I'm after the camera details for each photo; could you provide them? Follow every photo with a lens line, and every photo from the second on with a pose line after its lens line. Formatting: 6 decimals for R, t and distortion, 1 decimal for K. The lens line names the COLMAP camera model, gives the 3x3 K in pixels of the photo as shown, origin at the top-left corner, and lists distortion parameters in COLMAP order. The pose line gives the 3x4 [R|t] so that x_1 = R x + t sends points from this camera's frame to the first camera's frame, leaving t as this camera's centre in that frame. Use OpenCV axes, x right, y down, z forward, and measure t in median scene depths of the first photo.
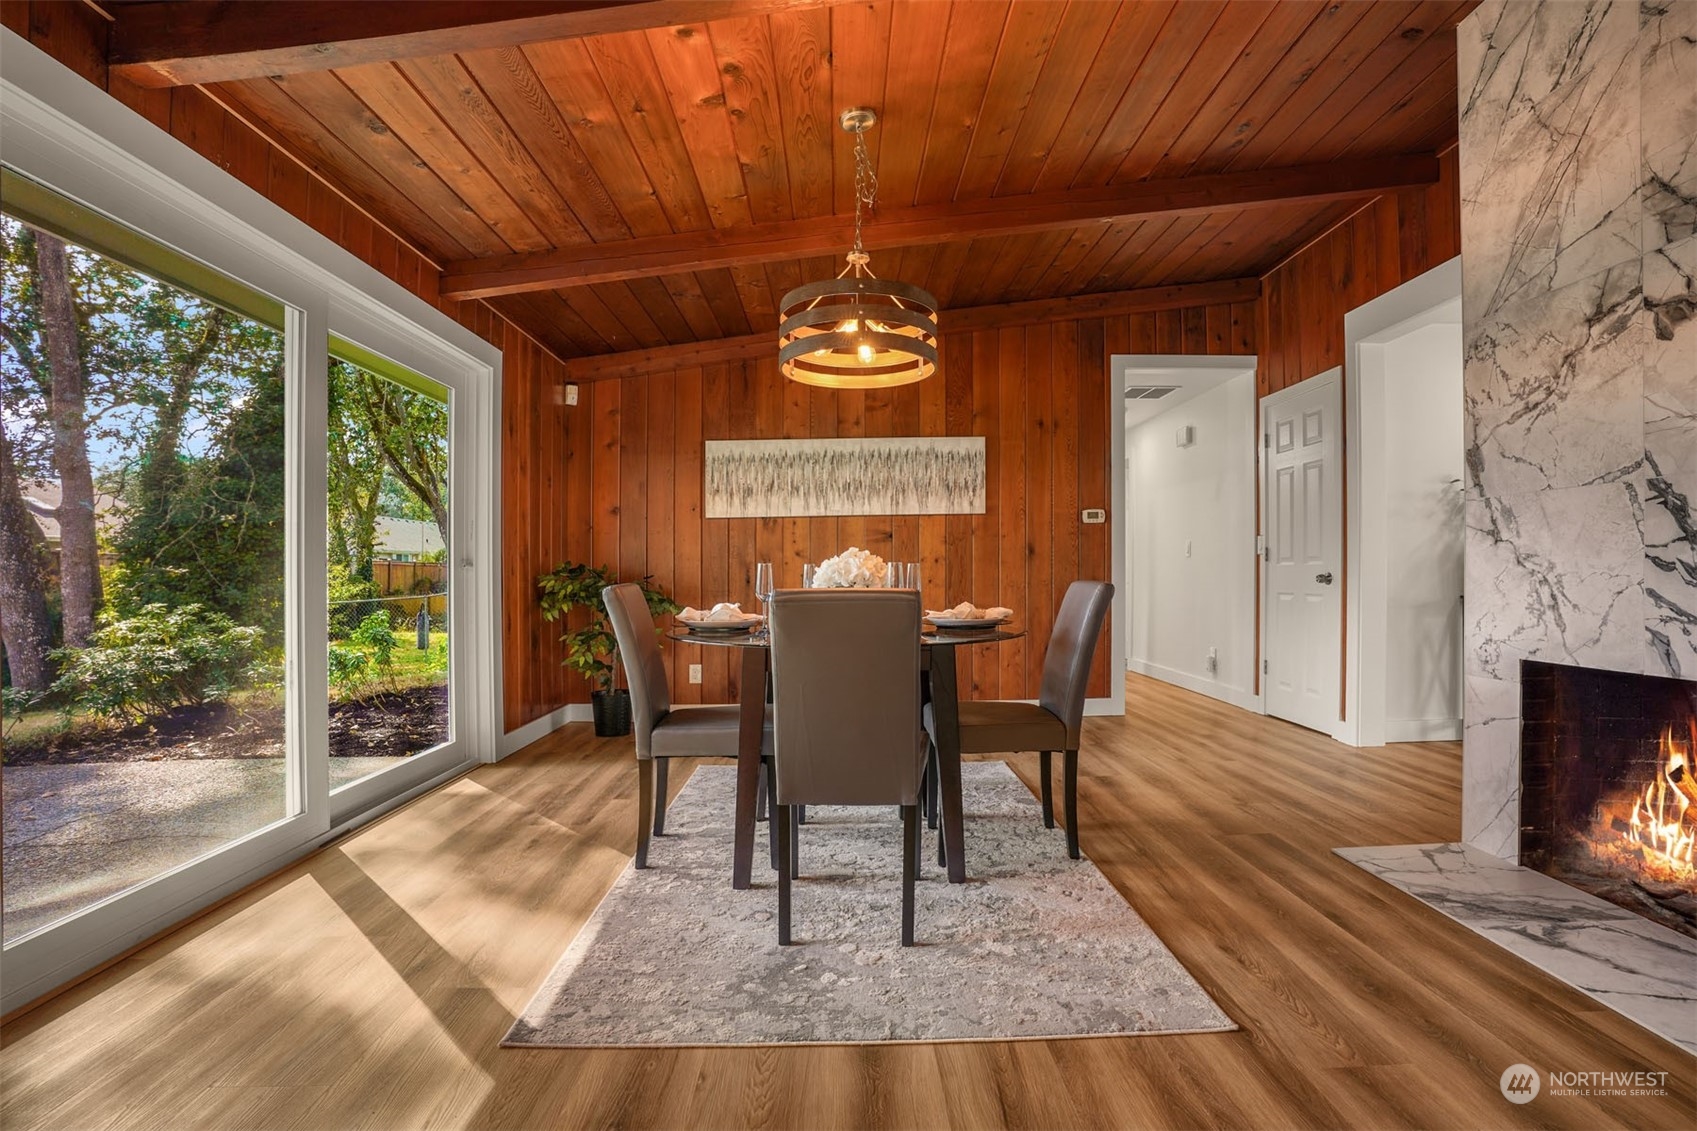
lens RADIAL K [[783.4, 0, 855.0], [0, 783.4, 563.3], [0, 0, 1]] dist [-0.070001, 0.026095]
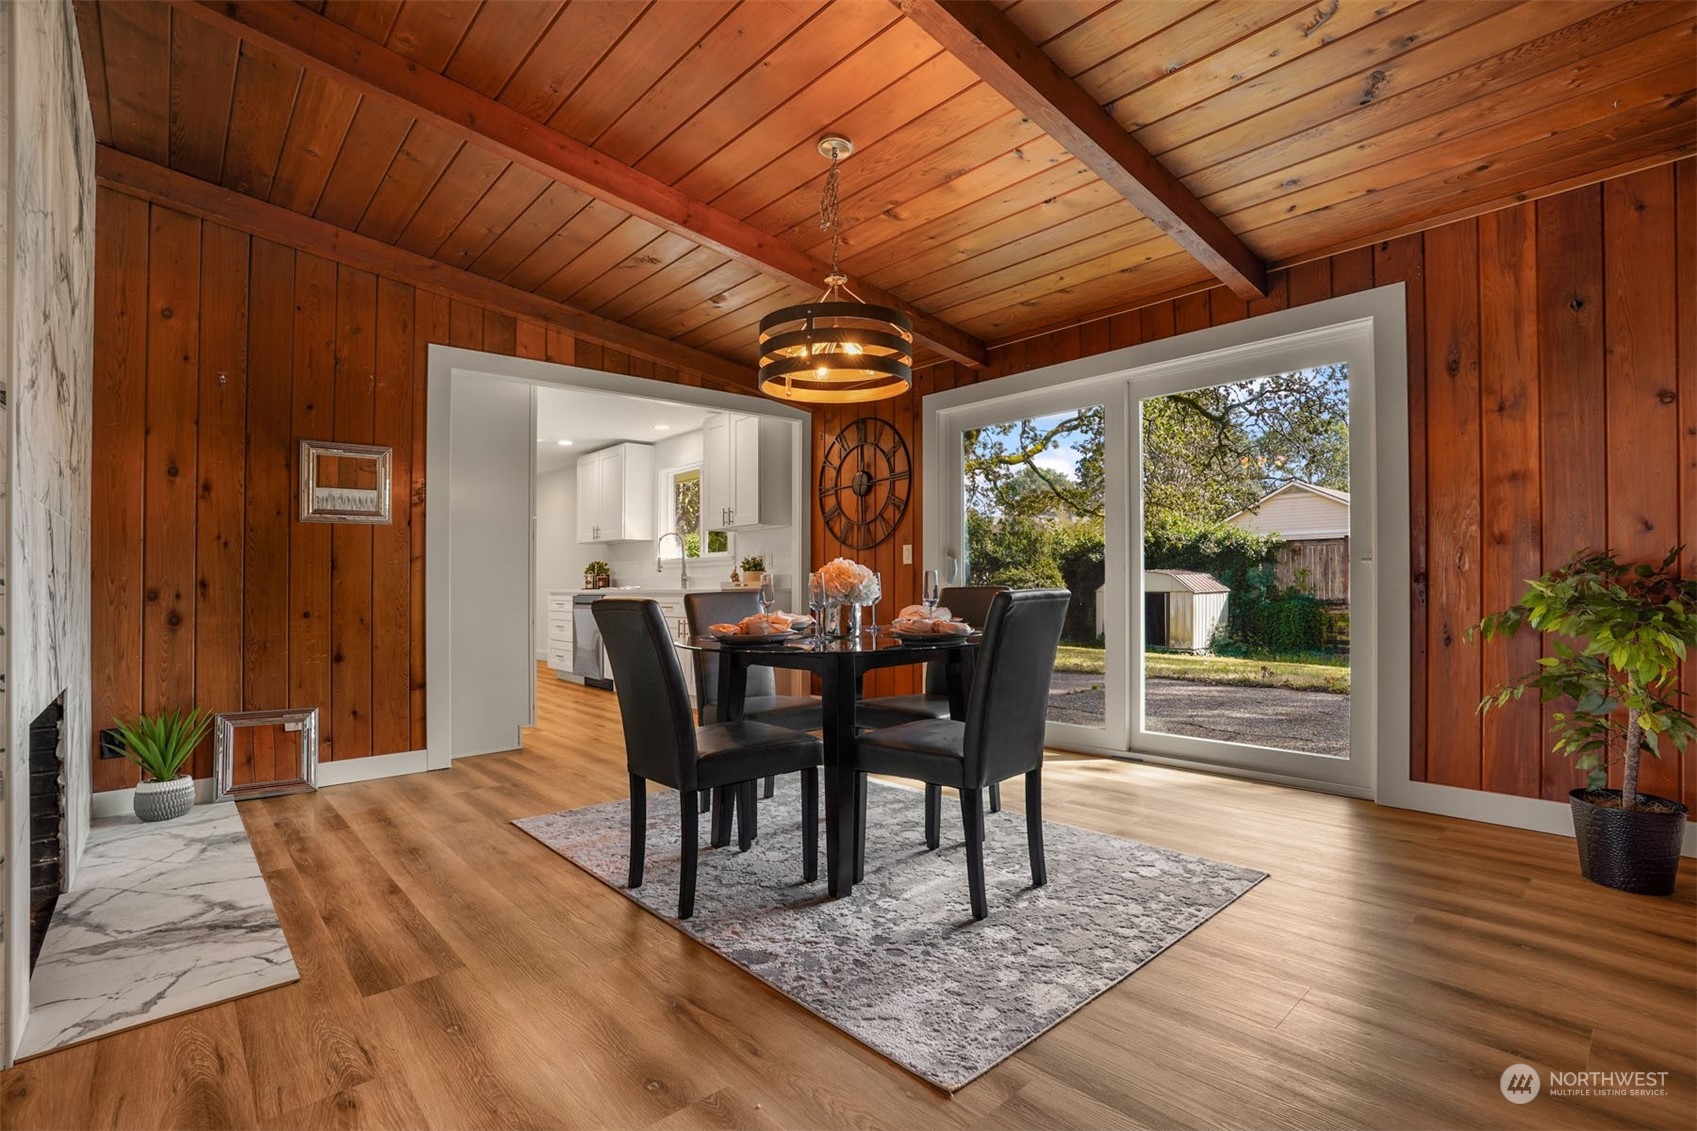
lens RADIAL K [[783.4, 0, 855.0], [0, 783.4, 563.3], [0, 0, 1]] dist [-0.070001, 0.026095]
pose [[-0.750049, 0.004206, -0.661369, 0.882060], [0.031142, 0.999095, -0.028963, 0.026160], [0.660649, -0.042320, -0.749501, 2.382531]]
